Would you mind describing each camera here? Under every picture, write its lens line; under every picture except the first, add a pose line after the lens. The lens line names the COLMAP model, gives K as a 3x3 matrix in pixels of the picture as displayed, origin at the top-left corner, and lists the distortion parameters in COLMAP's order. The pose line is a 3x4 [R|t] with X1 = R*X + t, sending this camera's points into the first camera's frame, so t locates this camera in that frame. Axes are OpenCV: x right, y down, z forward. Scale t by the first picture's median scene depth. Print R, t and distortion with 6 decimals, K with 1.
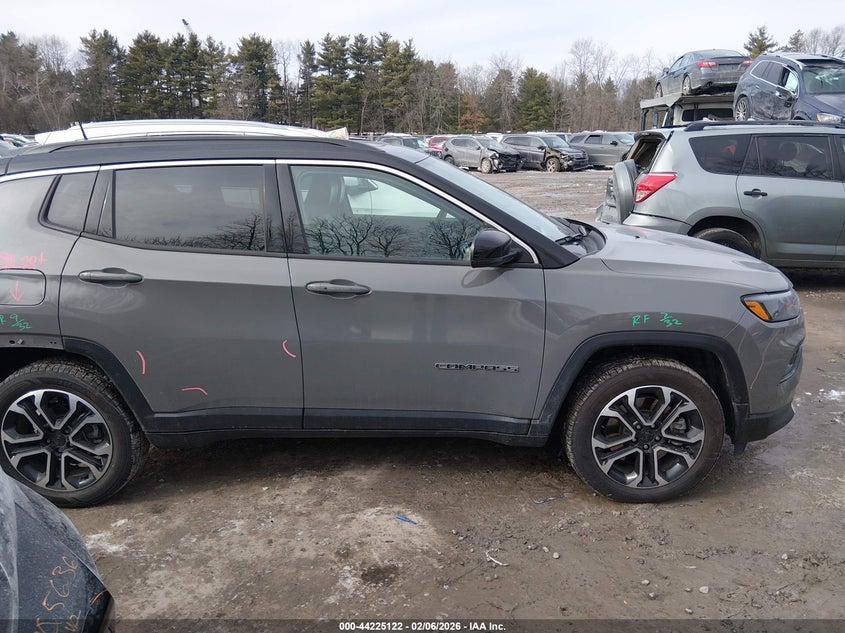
lens RADIAL K [[627.0, 0, 422.5], [0, 627.0, 316.5], [0, 0, 1]] dist [0.098504, -0.175595]
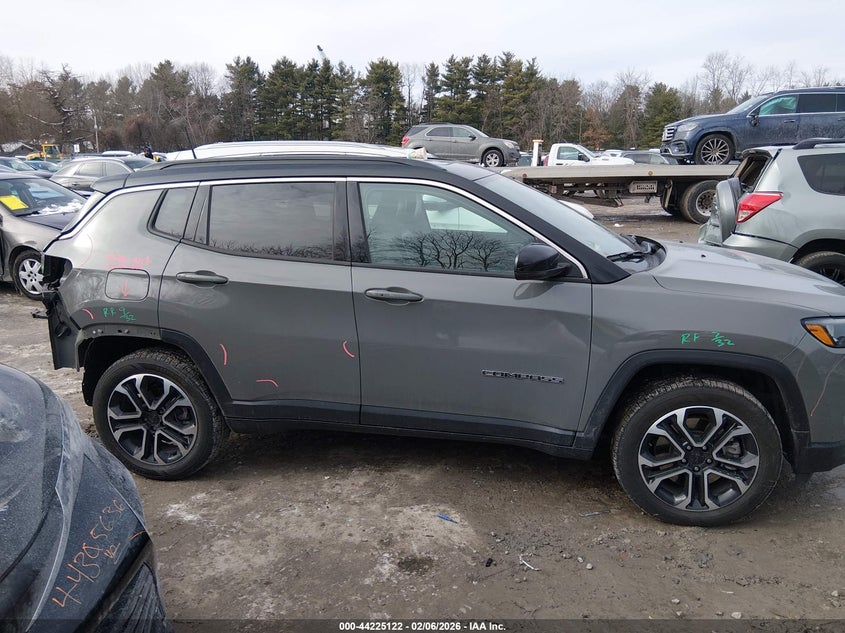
lens RADIAL K [[627.0, 0, 422.5], [0, 627.0, 316.5], [0, 0, 1]] dist [0.098504, -0.175595]
pose [[0.983312, 0.042655, -0.176857, 0.100923], [-0.047364, 0.998625, -0.022487, 0.012688], [0.175654, 0.030488, 0.983980, -0.050292]]
